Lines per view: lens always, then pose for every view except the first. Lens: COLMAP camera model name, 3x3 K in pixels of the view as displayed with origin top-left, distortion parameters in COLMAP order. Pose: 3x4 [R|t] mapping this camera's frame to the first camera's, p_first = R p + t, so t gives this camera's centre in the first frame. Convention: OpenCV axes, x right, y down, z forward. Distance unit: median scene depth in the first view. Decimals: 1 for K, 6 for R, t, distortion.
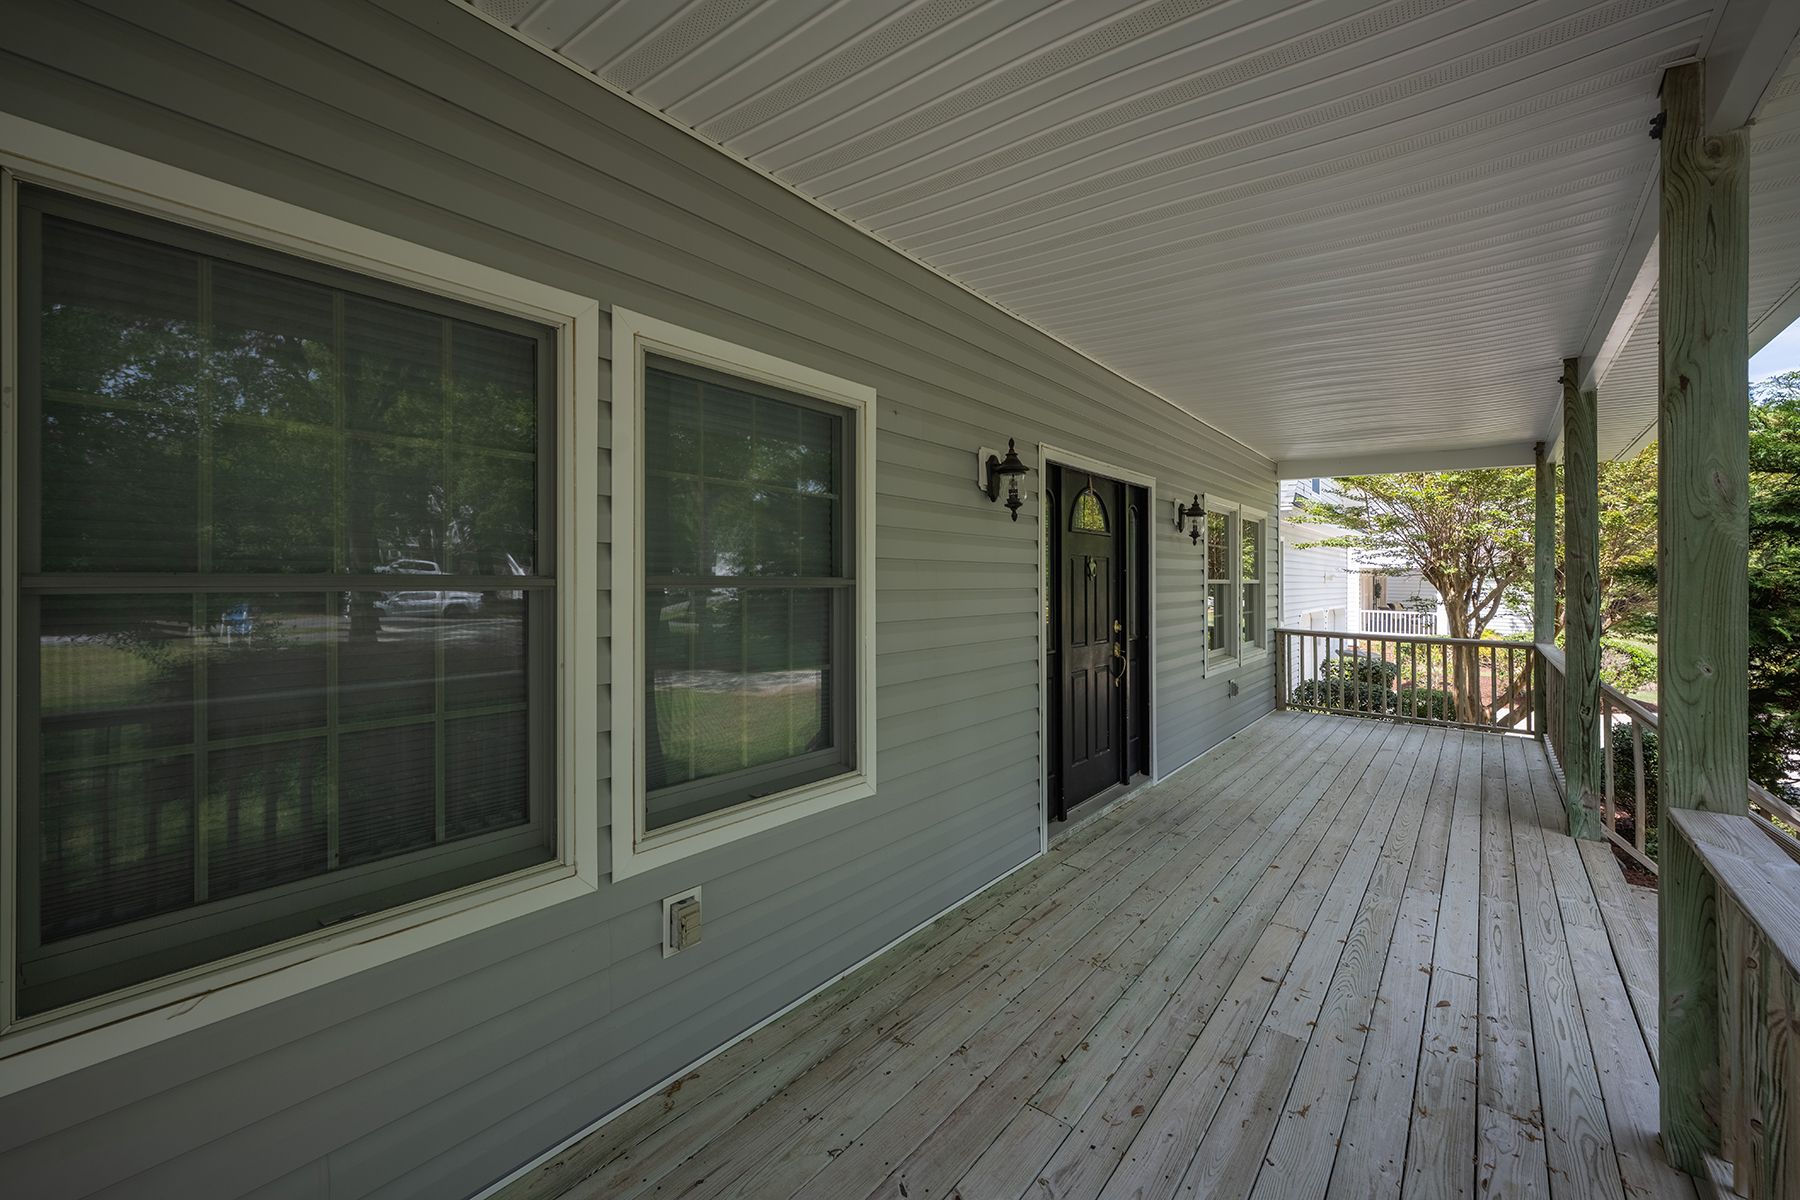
lens RADIAL K [[739.2, 0, 904.2], [0, 739.2, 546.5], [0, 0, 1]] dist [0.002553, 0.000332]
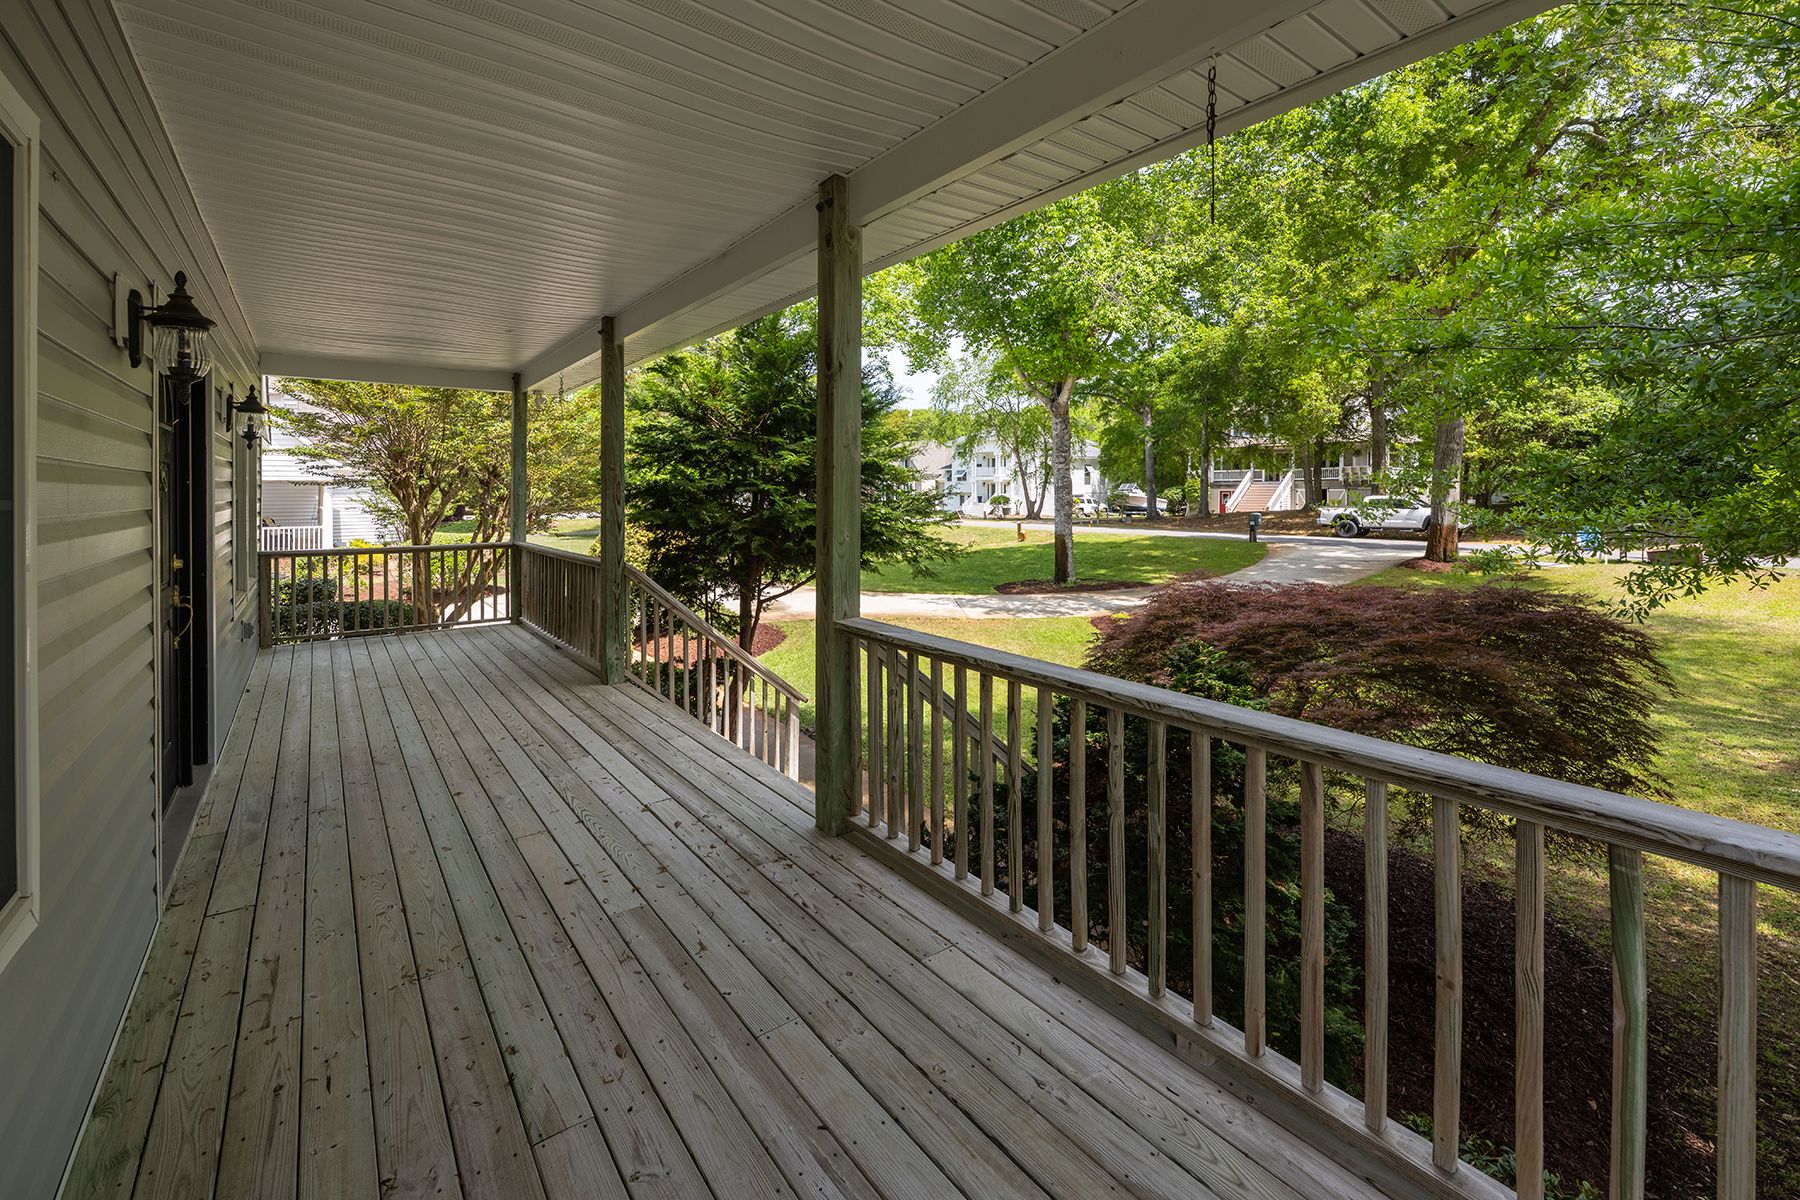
lens RADIAL K [[729.9, 0, 900.0], [0, 729.9, 476.7], [0, 0, 1]] dist [0.000365, 0.000125]
pose [[0.273438, 0.001393, 0.961889, -0.352702], [-0.025252, 0.999665, 0.005730, 0.011297], [-0.961558, -0.025857, 0.273381, 0.306127]]
